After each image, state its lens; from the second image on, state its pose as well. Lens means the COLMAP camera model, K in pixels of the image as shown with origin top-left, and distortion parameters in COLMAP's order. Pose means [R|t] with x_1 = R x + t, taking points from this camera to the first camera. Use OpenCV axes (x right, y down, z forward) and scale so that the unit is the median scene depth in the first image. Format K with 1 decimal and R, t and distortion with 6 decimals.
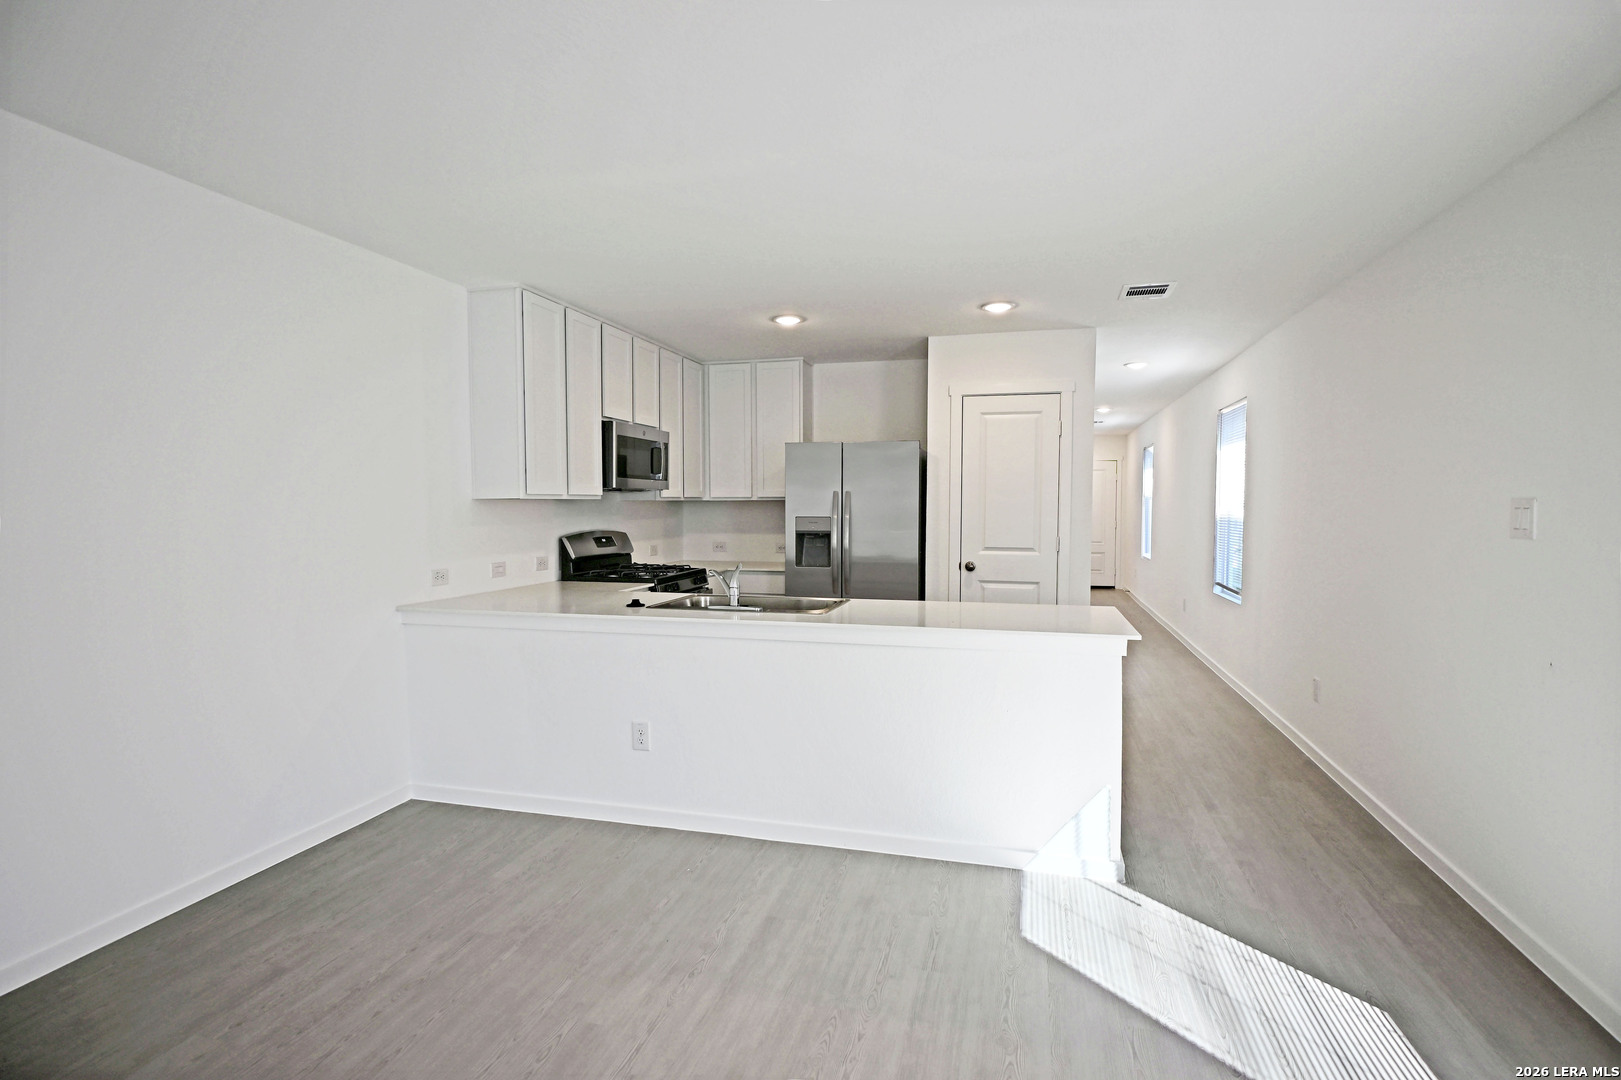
lens RADIAL K [[794.7, 0, 812.4], [0, 794.7, 543.3], [0, 0, 1]] dist [-0.001710, 0.003091]
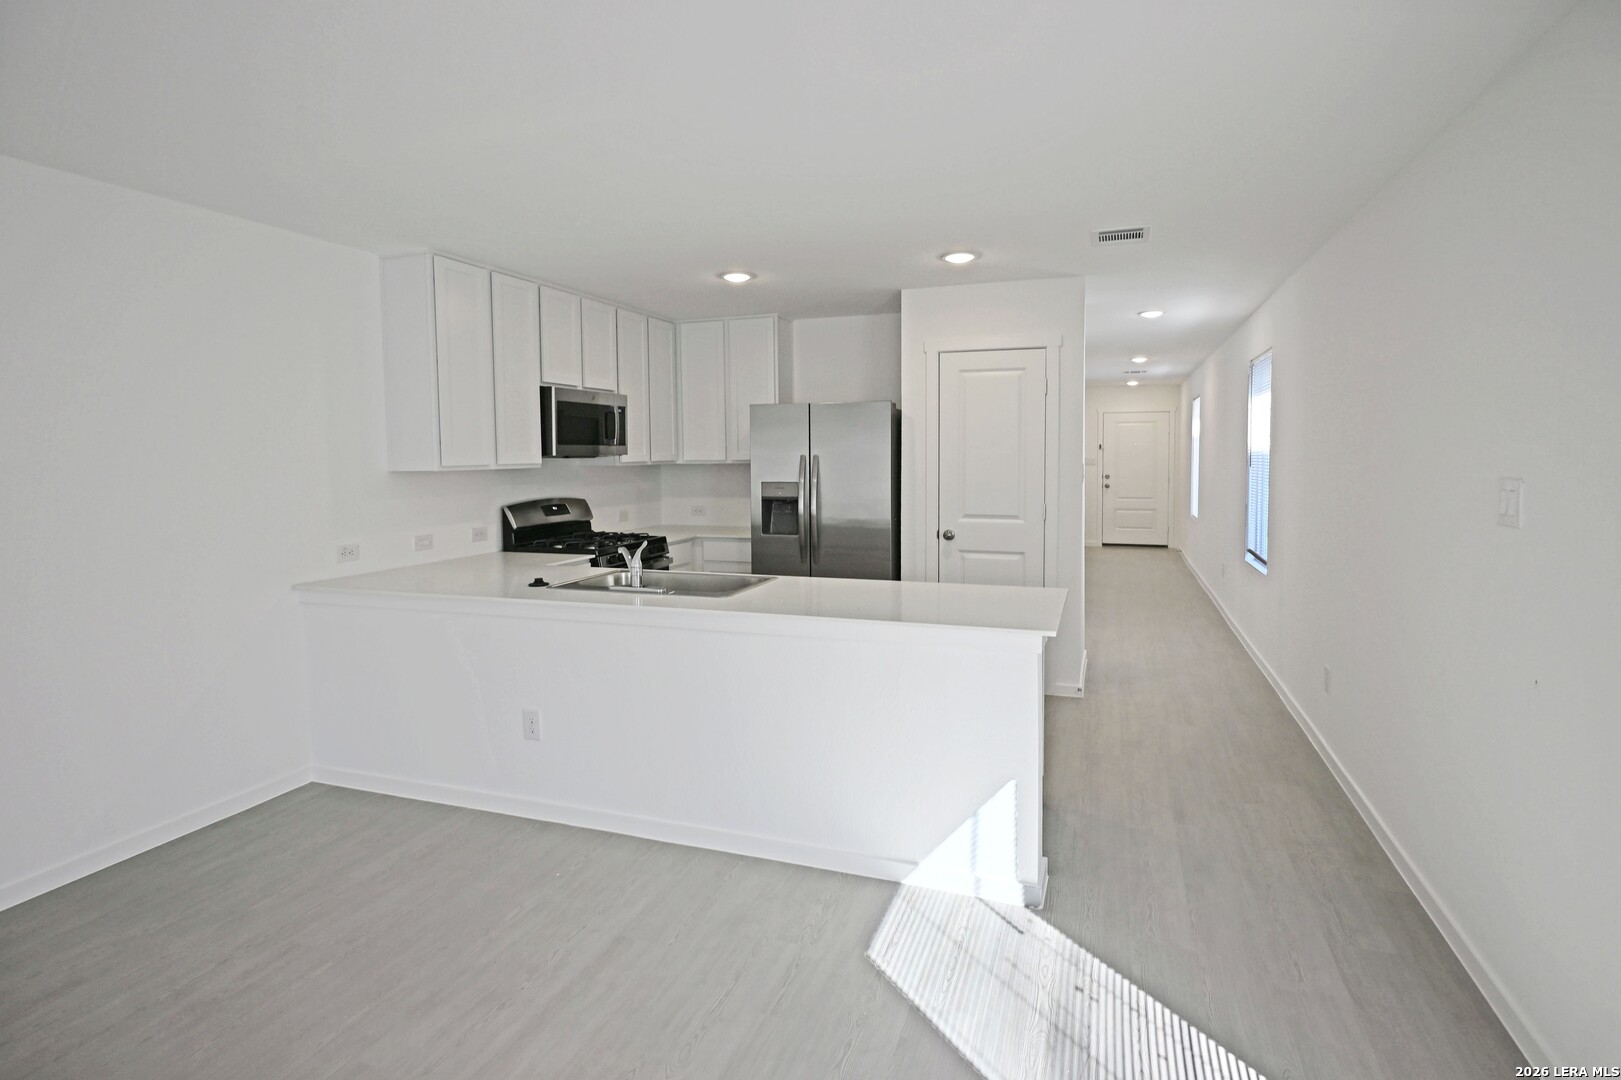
lens RADIAL K [[794.7, 0, 823.3], [0, 794.7, 494.3], [0, 0, 1]] dist [-0.001710, 0.003091]
pose [[0.995711, 0.000439, -0.092520, 0.181893], [-0.000013, 0.999989, 0.004603, -0.030463], [0.092521, -0.004582, 0.995700, 0.076481]]
